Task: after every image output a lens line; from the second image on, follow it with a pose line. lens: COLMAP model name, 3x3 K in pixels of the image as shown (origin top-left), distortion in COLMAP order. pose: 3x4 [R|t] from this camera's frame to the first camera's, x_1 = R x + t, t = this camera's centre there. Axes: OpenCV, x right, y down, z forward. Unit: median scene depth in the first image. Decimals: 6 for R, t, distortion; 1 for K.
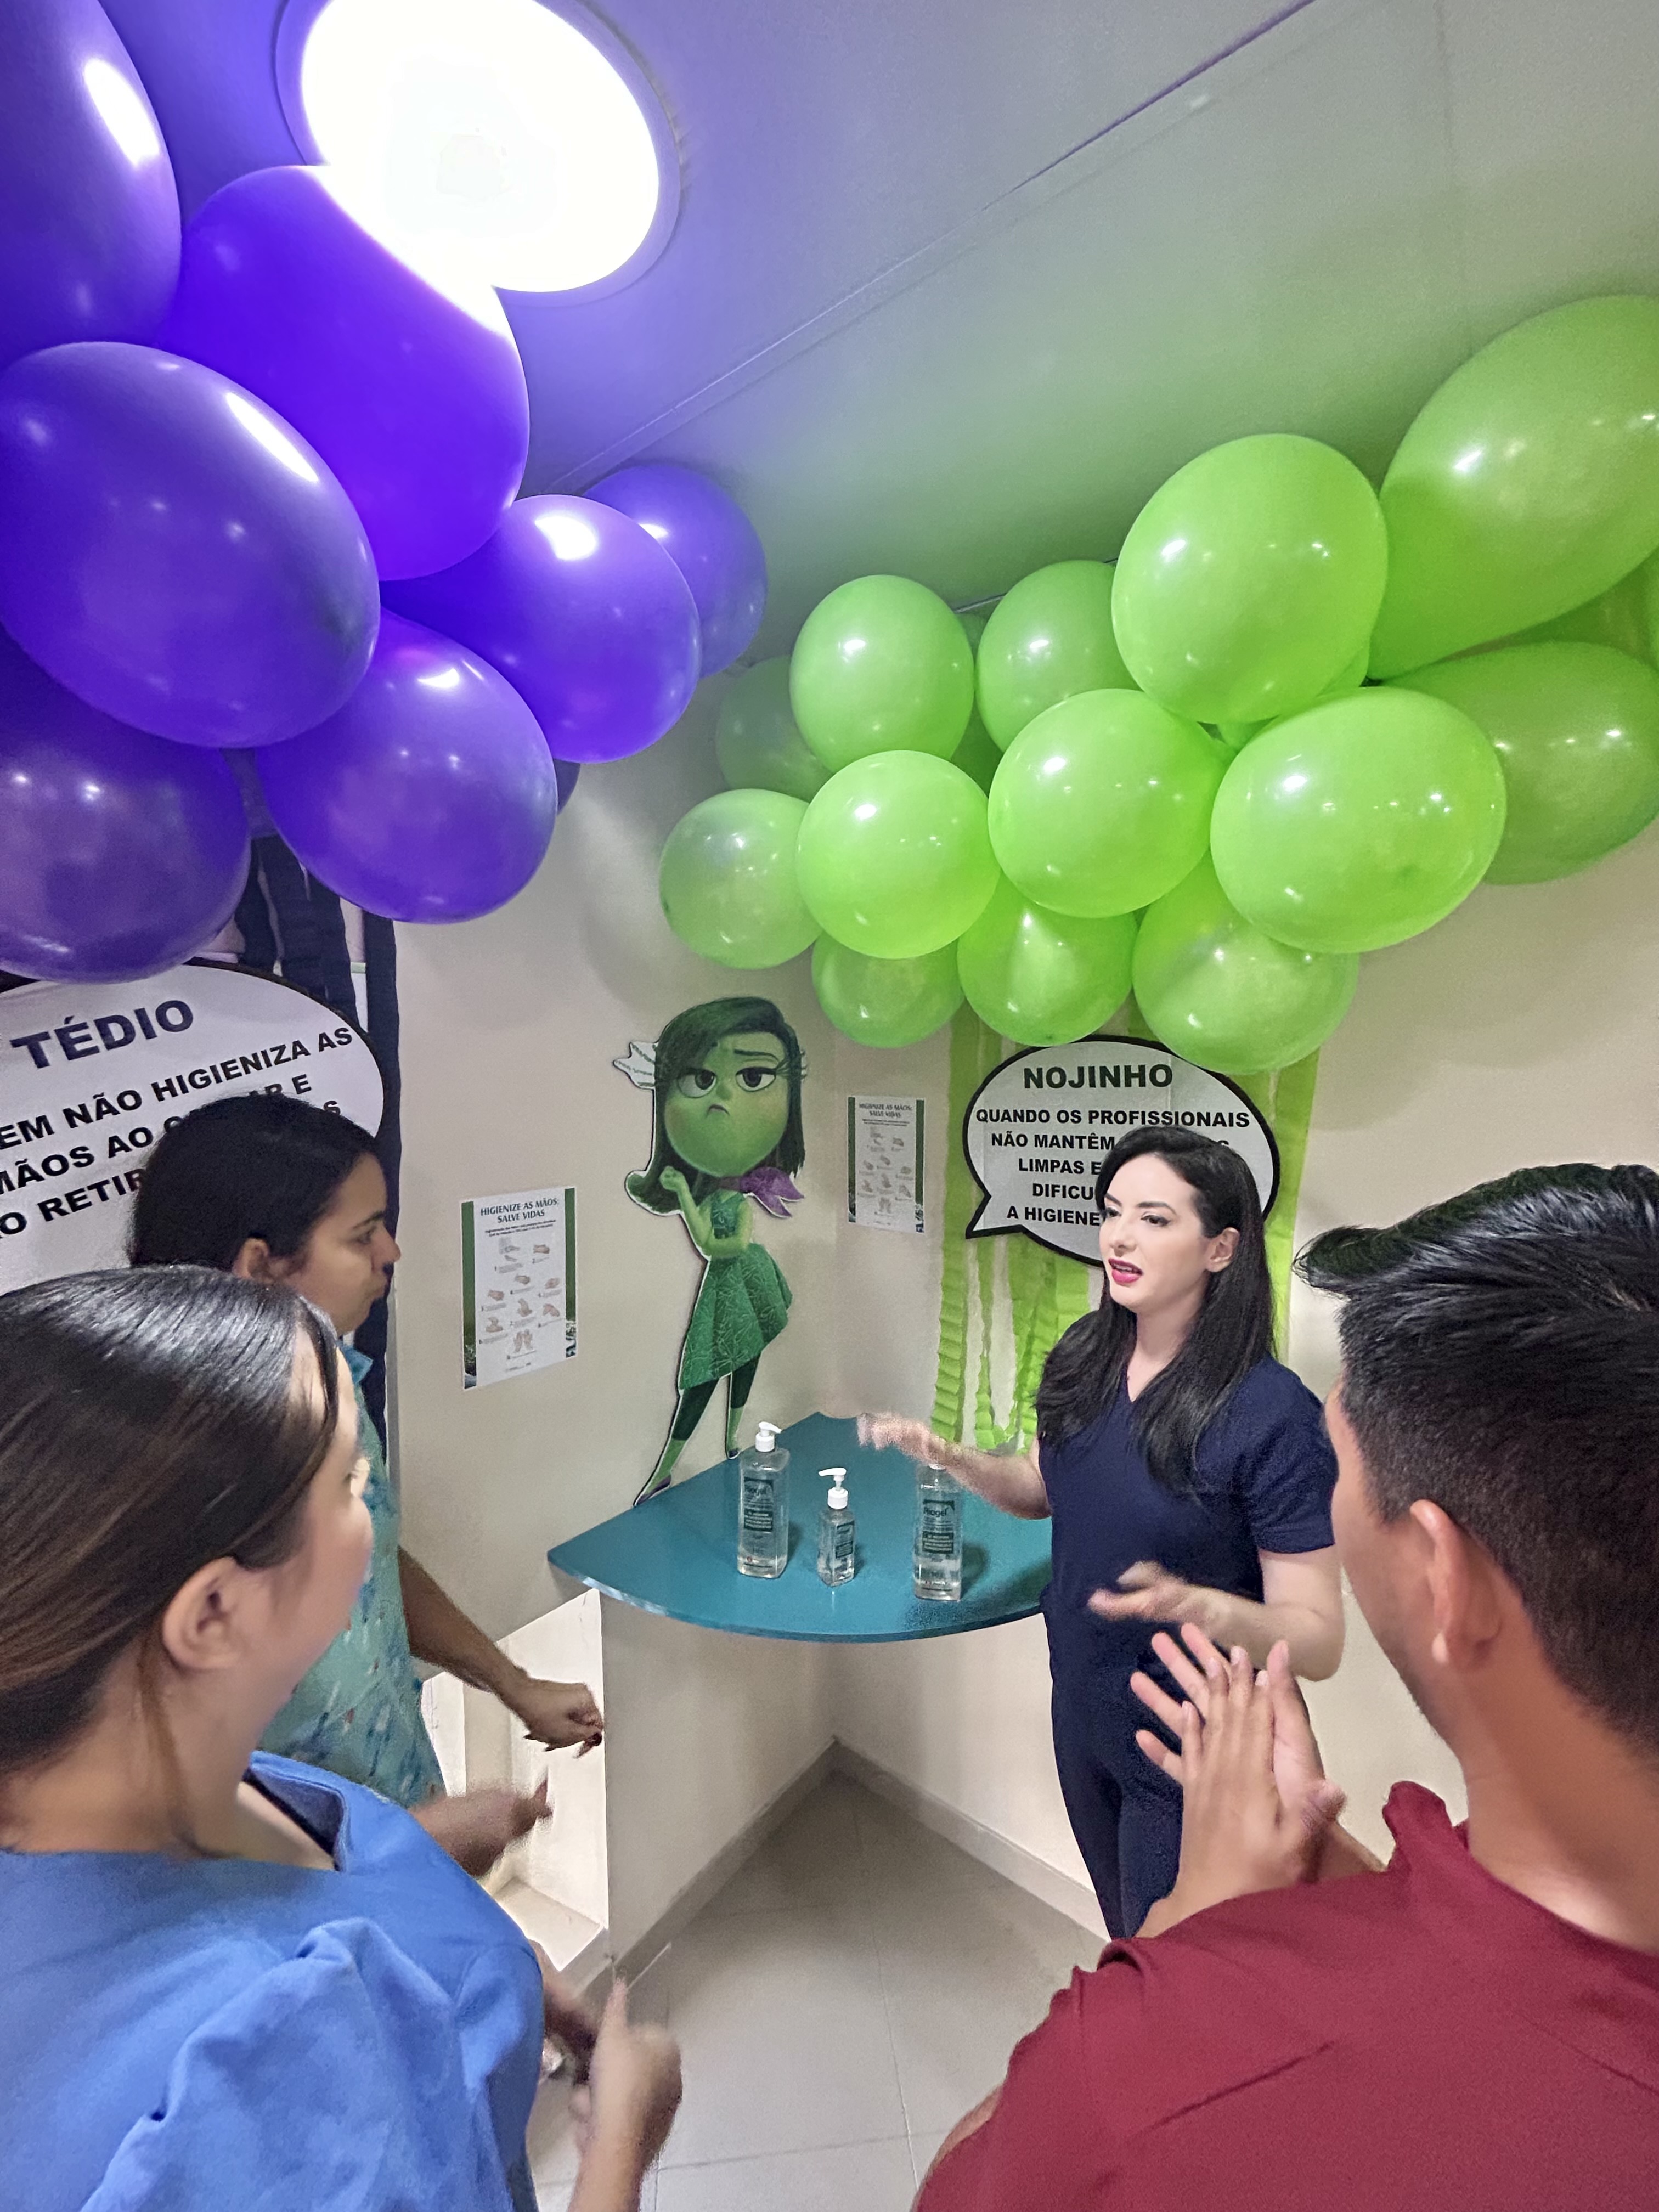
lens RADIAL K [[897.7, 0, 832.1], [0, 897.7, 1103.2], [0, 0, 1]] dist [0.001909, 0.000360]
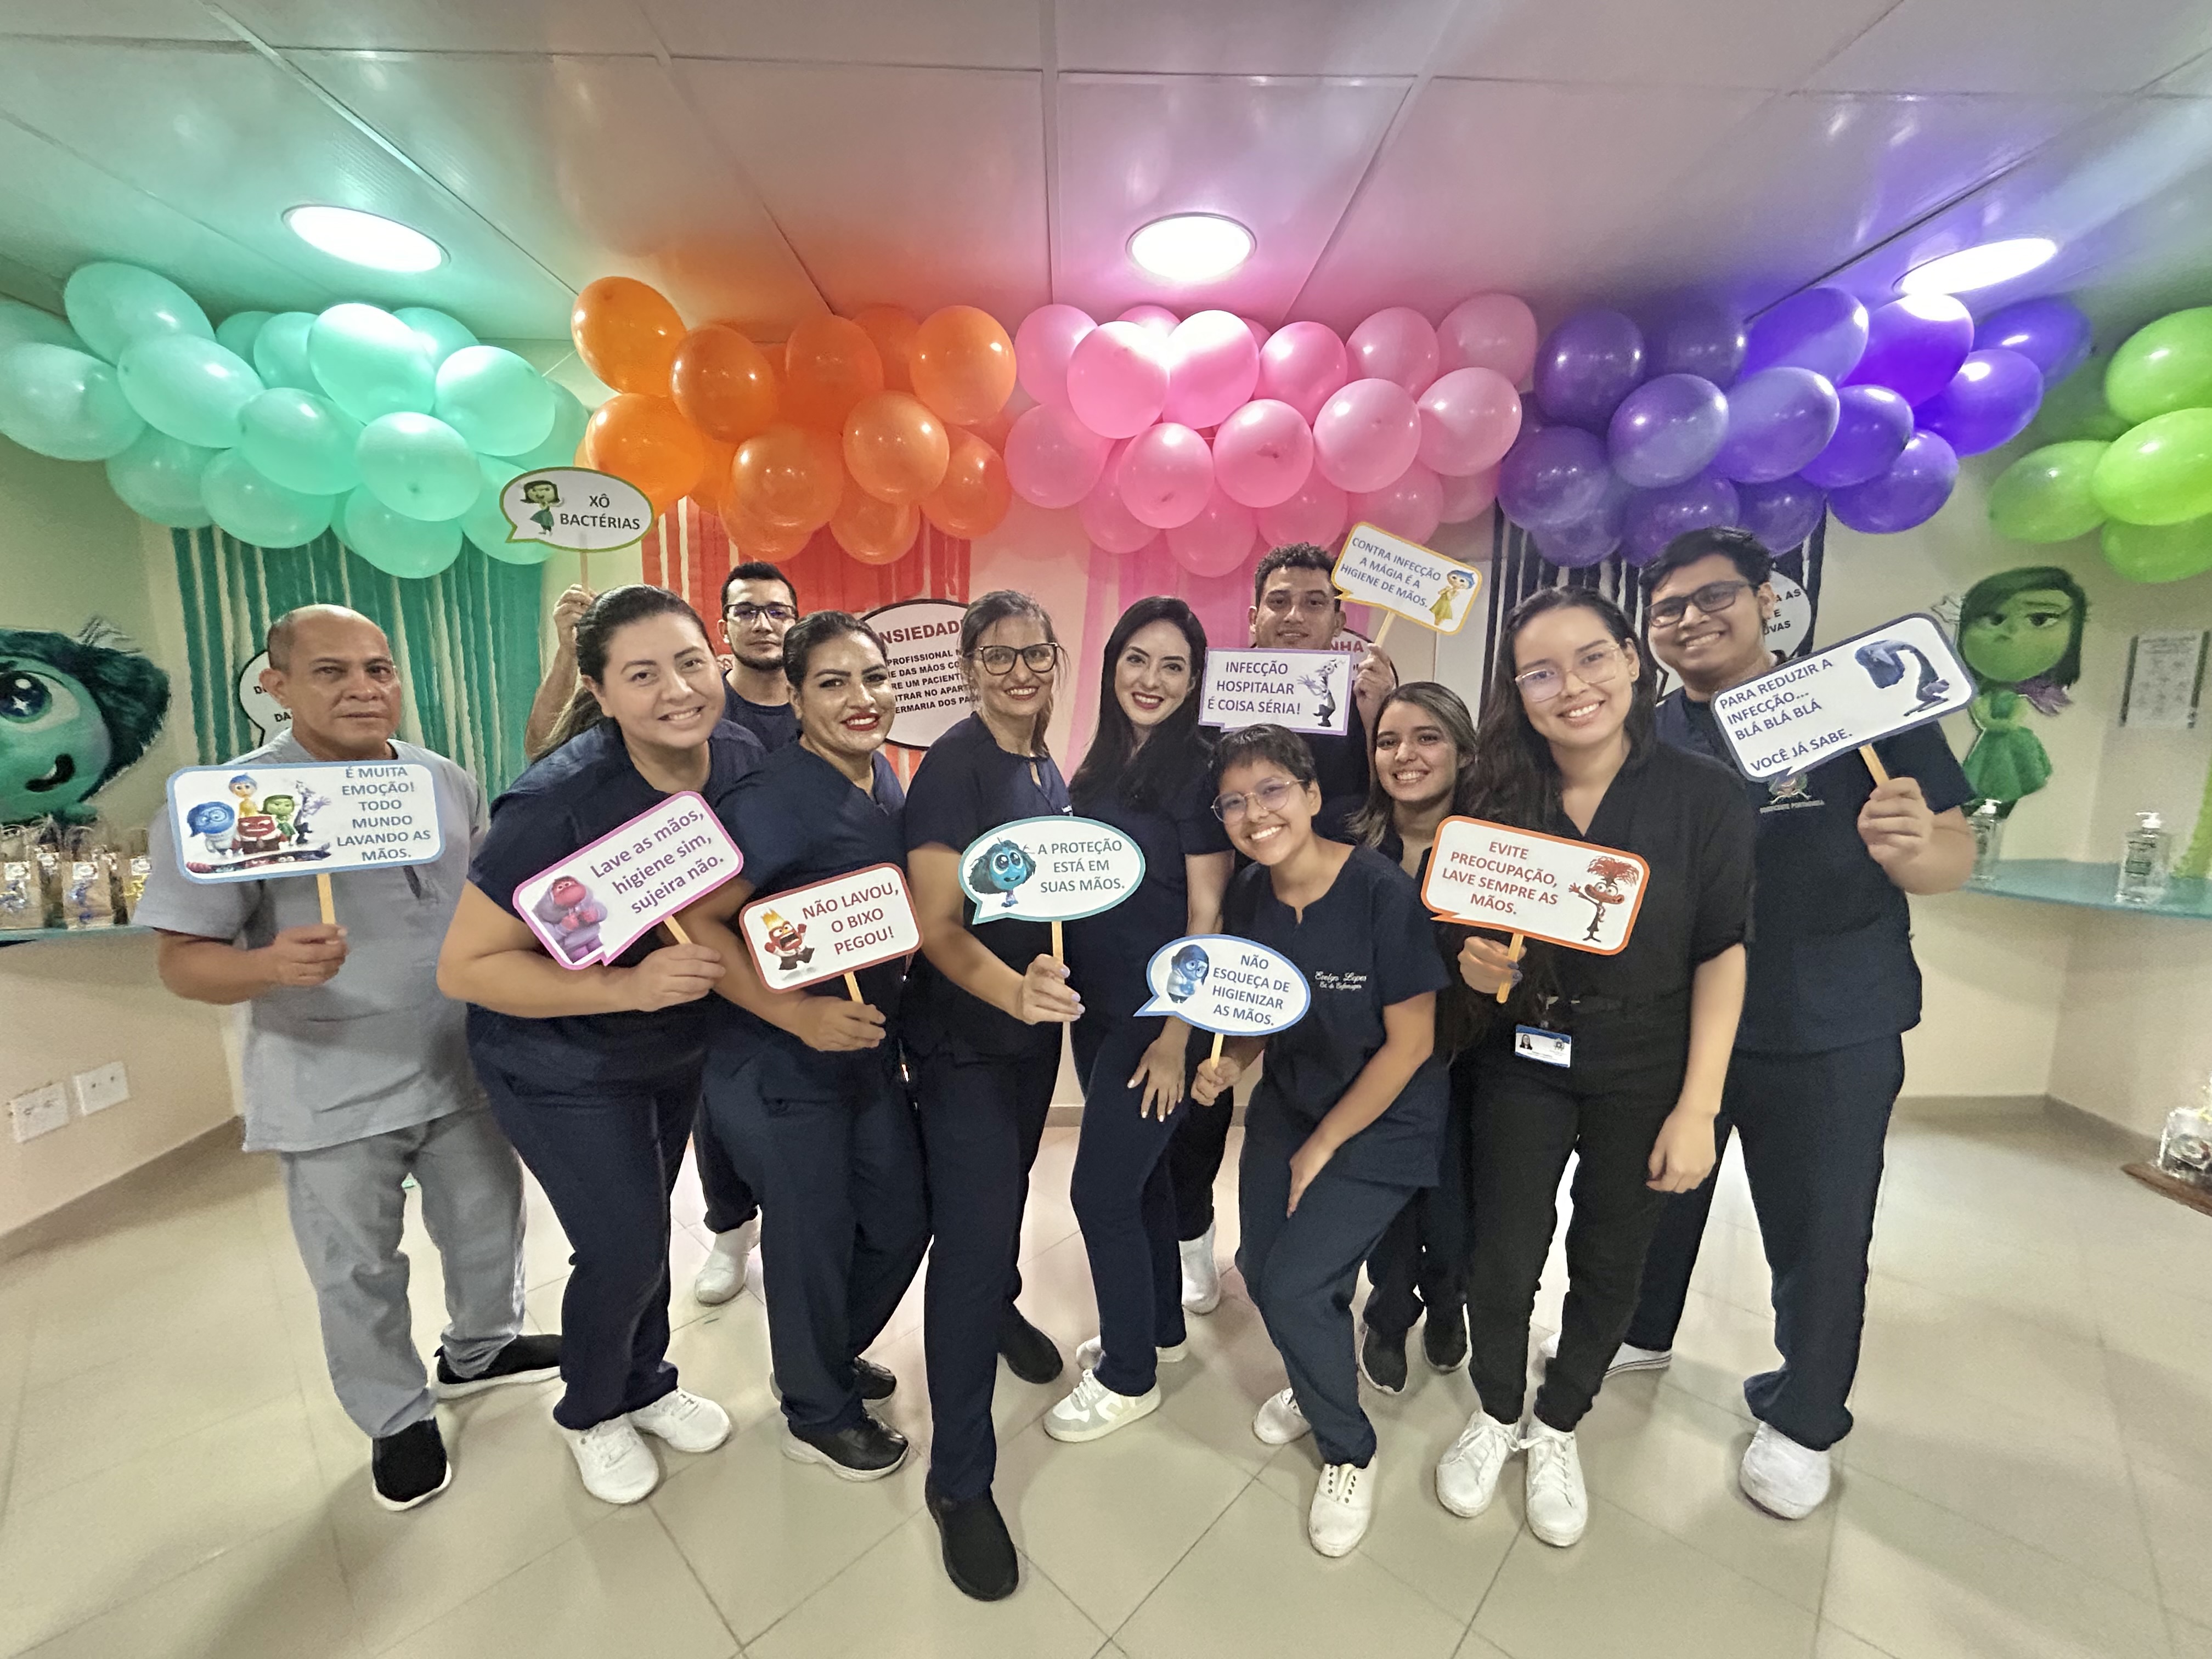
lens RADIAL K [[897.7, 0, 1107.0], [0, 897.7, 831.8], [0, 0, 1]] dist [0.001909, 0.000360]
pose [[0.642069, 0.111228, -0.758535, 0.120798], [-0.054963, 0.993552, 0.099166, 0.329640], [0.764674, -0.021980, 0.644042, -1.523531]]
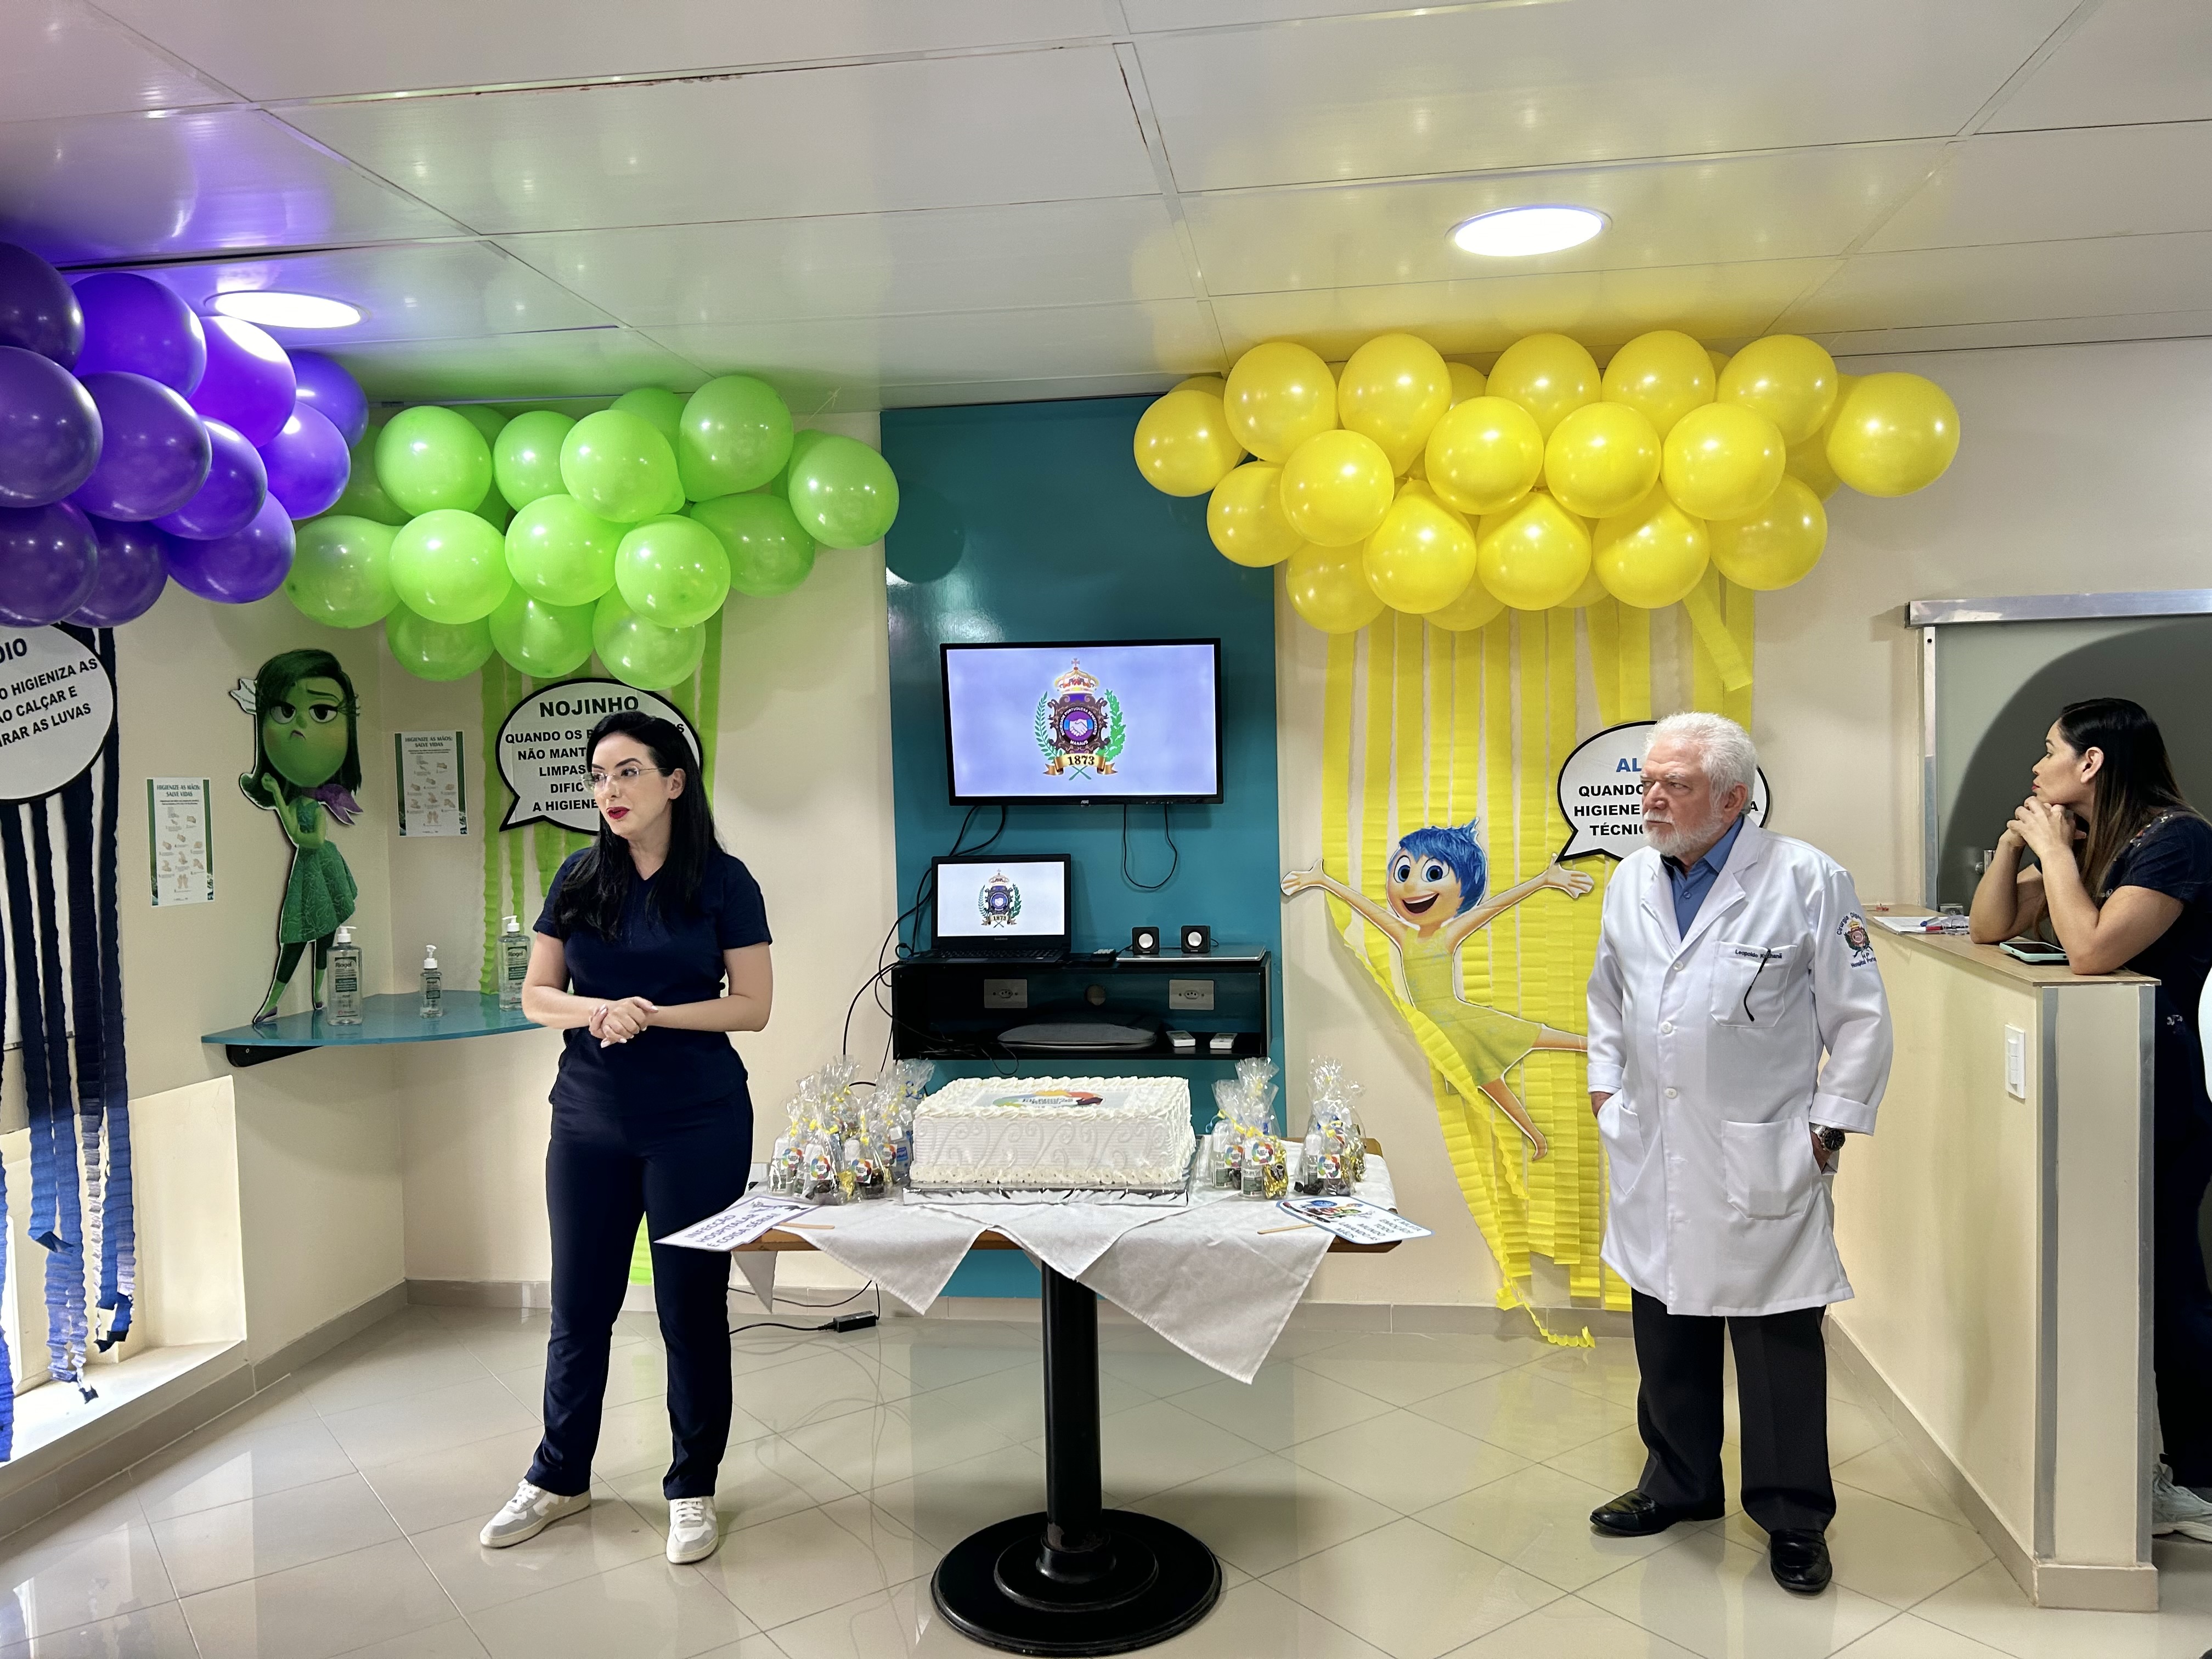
lens RADIAL K [[1666.4, 0, 1099.9], [0, 1666.4, 841.2], [0, 0, 1]] dist [0.031832, -0.029793]
pose [[0.873179, -0.040154, 0.485743, -0.349240], [0.054213, 0.998418, -0.014921, 0.306414], [-0.484375, 0.039363, 0.873974, -1.979068]]
